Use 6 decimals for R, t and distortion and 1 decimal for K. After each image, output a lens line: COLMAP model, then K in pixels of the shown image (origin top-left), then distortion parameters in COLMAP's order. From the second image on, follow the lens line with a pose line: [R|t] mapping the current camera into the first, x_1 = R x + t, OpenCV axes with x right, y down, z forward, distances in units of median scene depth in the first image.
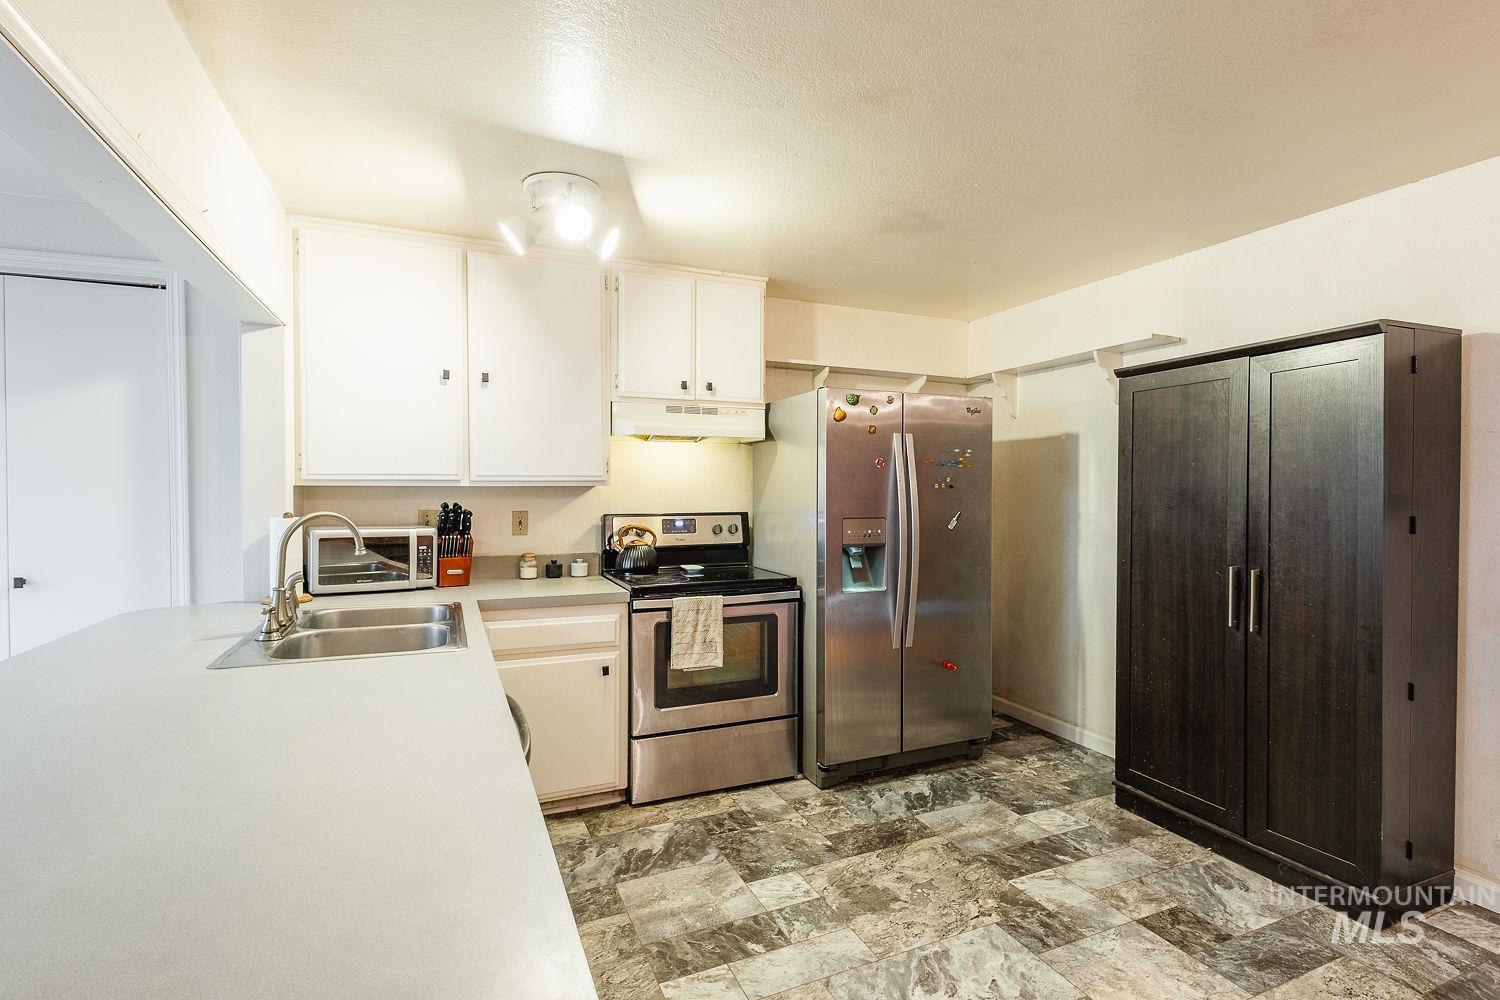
lens RADIAL K [[692.4, 0, 750.4], [0, 692.4, 496.6], [0, 0, 1]] dist [0.000815, -0.000190]
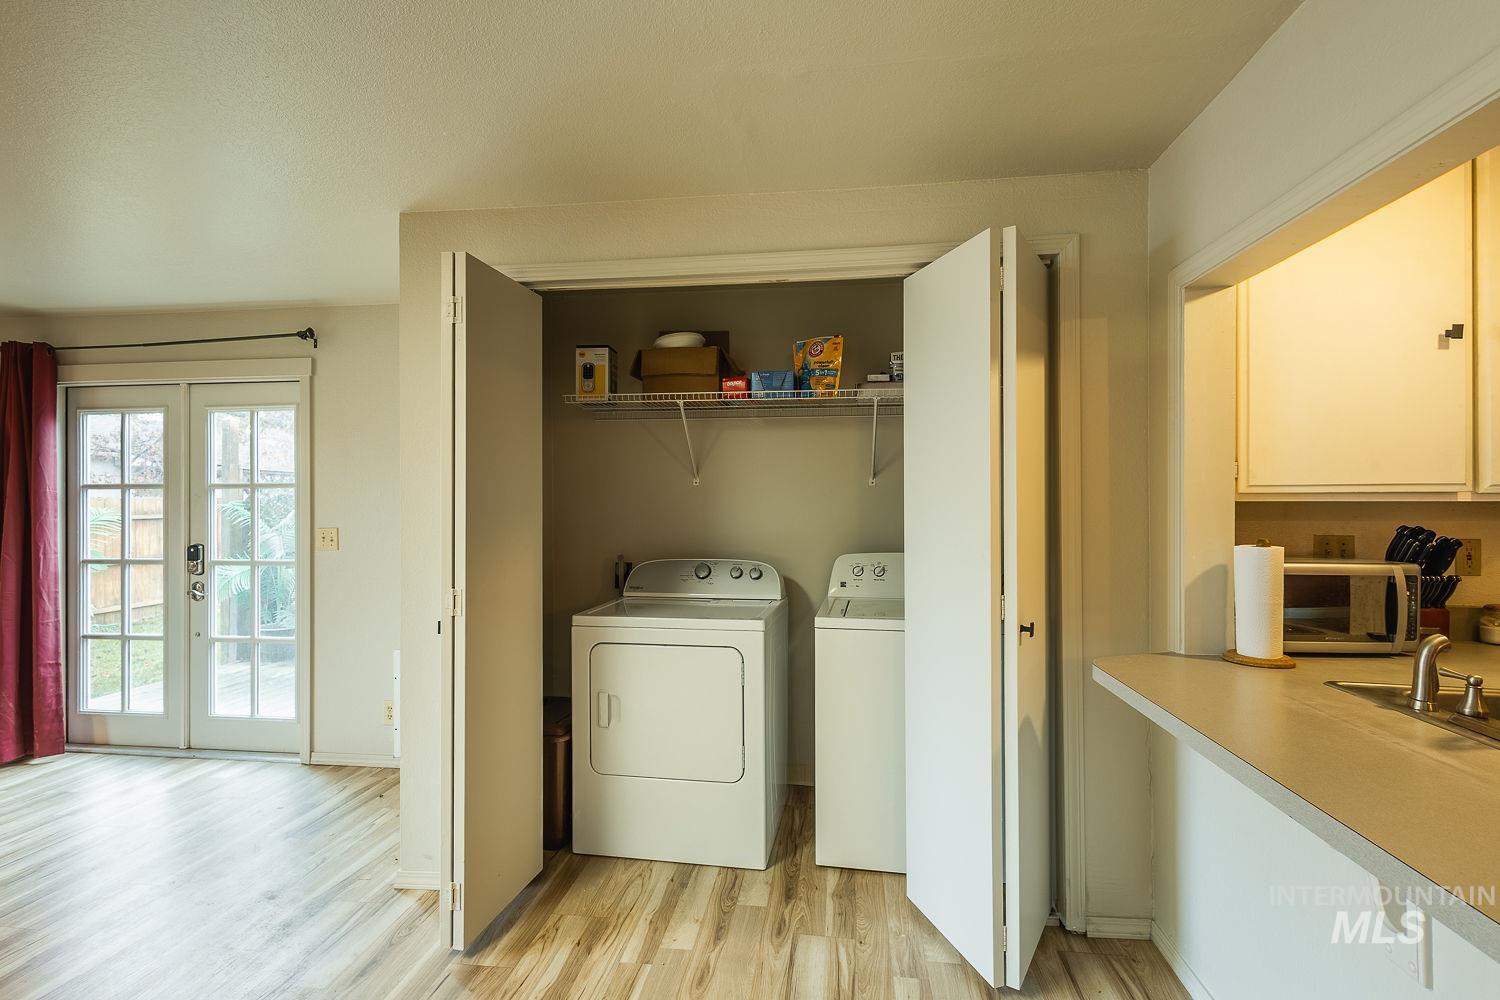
lens RADIAL K [[692.4, 0, 751.9], [0, 692.4, 504.1], [0, 0, 1]] dist [0.000815, -0.000190]
pose [[0.851628, -0.002845, -0.524139, -0.683845], [-0.004977, 0.999896, -0.013514, -0.000481], [0.524123, 0.014117, 0.851526, 0.098952]]
